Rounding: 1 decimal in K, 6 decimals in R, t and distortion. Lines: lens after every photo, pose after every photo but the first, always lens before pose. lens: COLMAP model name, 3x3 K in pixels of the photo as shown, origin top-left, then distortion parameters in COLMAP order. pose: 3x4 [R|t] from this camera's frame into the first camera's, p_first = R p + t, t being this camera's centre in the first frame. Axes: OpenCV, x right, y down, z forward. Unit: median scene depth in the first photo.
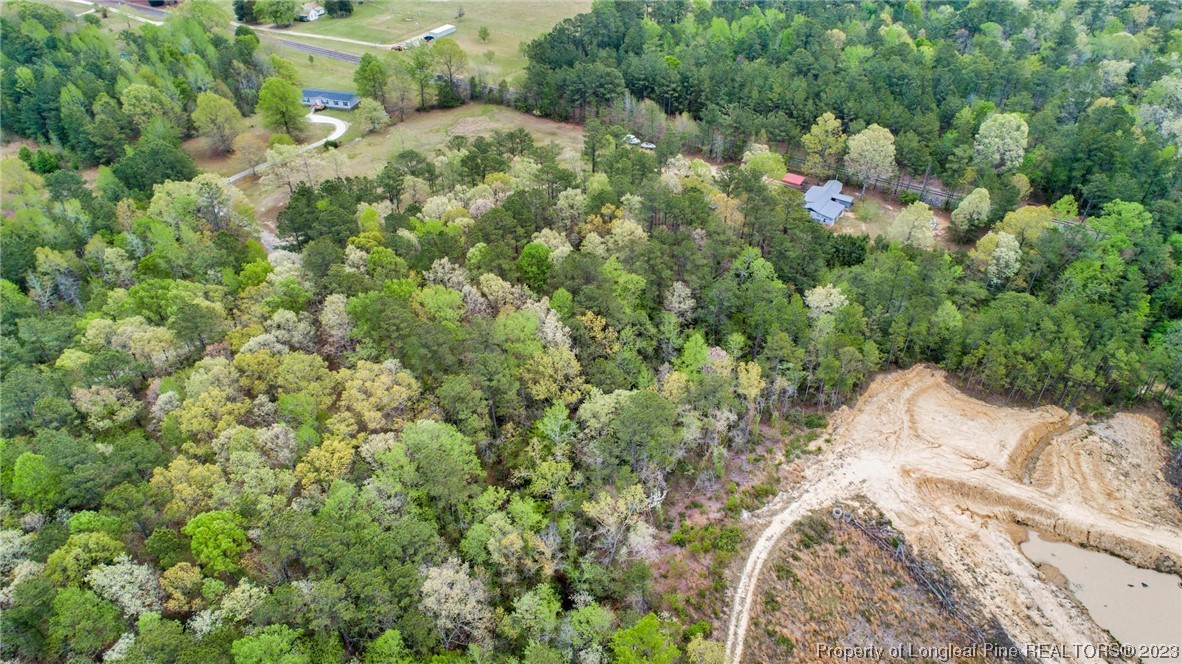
lens RADIAL K [[828.8, 0, 588.0], [0, 828.8, 335.9], [0, 0, 1]] dist [-0.006209, 0.002523]
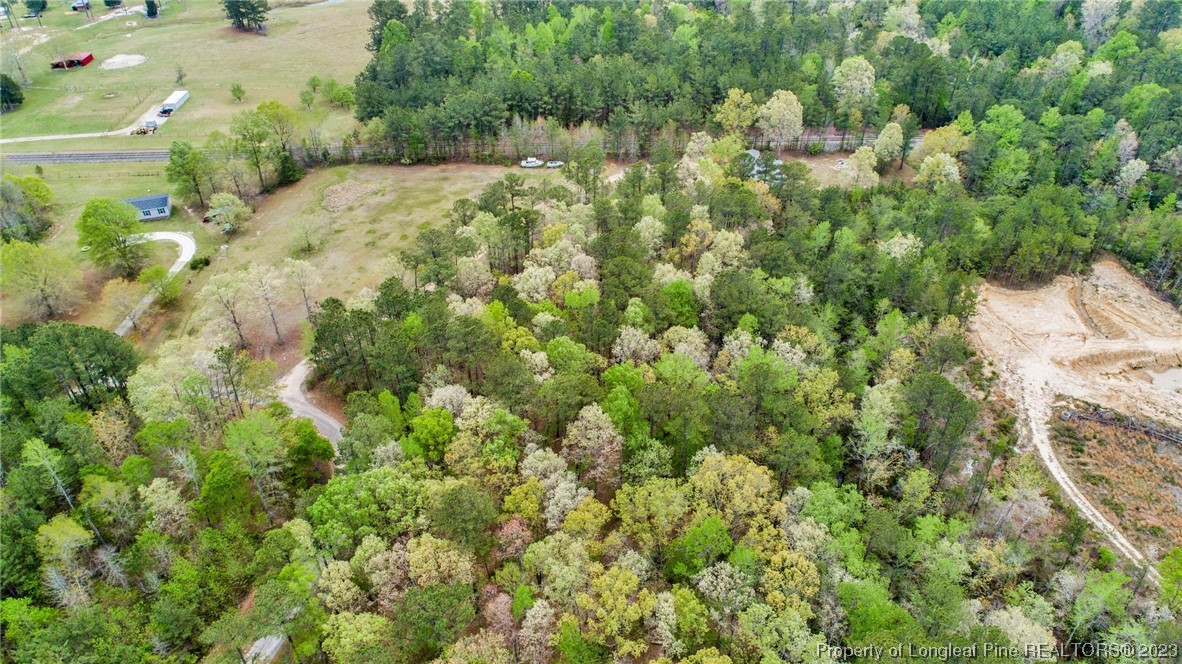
lens RADIAL K [[828.8, 0, 588.0], [0, 828.8, 335.9], [0, 0, 1]] dist [-0.006209, 0.002523]
pose [[0.824275, -0.335683, 0.455947, -0.516571], [0.337546, 0.937880, 0.080273, -0.143076], [-0.454570, 0.087736, 0.886380, 0.211646]]
